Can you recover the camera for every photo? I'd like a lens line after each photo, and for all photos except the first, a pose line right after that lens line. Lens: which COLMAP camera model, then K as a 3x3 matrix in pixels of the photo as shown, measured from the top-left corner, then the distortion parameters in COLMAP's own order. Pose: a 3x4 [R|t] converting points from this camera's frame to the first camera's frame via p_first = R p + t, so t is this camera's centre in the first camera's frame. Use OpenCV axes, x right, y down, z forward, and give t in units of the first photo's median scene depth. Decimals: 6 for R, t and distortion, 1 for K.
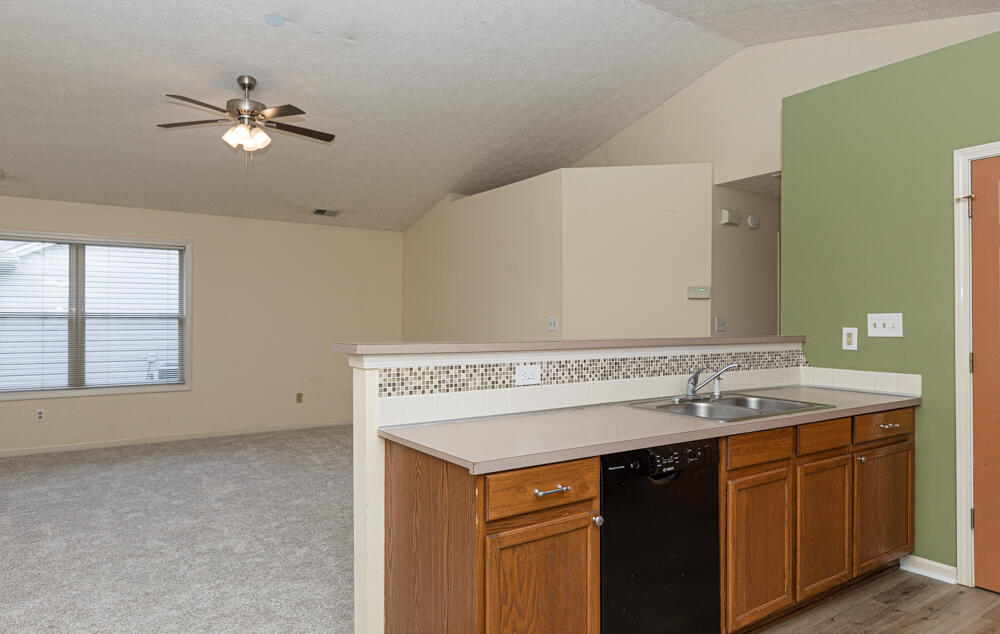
lens RADIAL K [[628.1, 0, 500.5], [0, 628.1, 315.9], [0, 0, 1]] dist [0.008967, 0.001803]
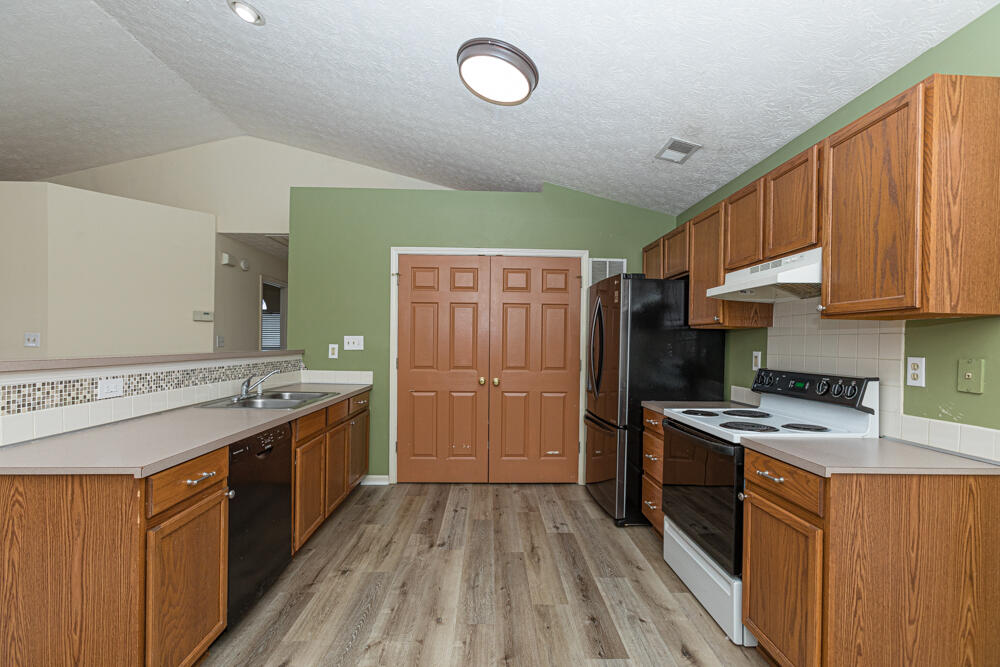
lens RADIAL K [[449.2, 0, 502.4], [0, 449.2, 342.9], [0, 0, 1]] dist [-0.006481, 0.004751]
pose [[0.537112, 0.004762, 0.843497, -0.246690], [-0.017911, 0.999823, 0.005760, 0.000677], [-0.843321, -0.018202, 0.537102, 0.035314]]
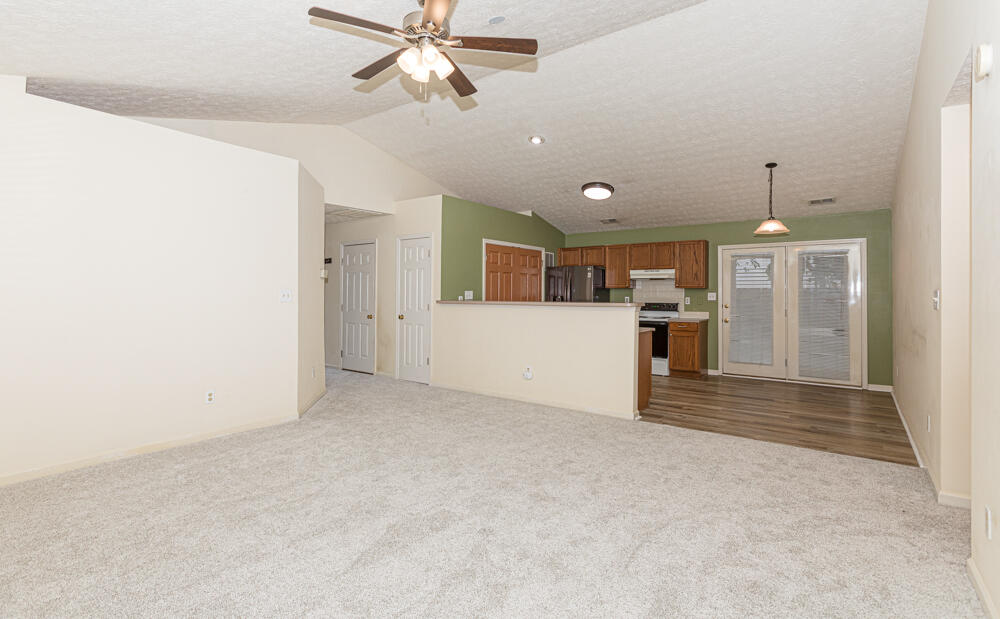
lens RADIAL K [[470.9, 0, 510.4], [0, 470.9, 284.8], [0, 0, 1]] dist [0.004368, 0.000431]
pose [[-0.338021, 0.014990, 0.941019, -1.841927], [-0.013342, 0.999696, -0.020717, 0.013473], [-0.941044, -0.019558, -0.337719, 2.030028]]
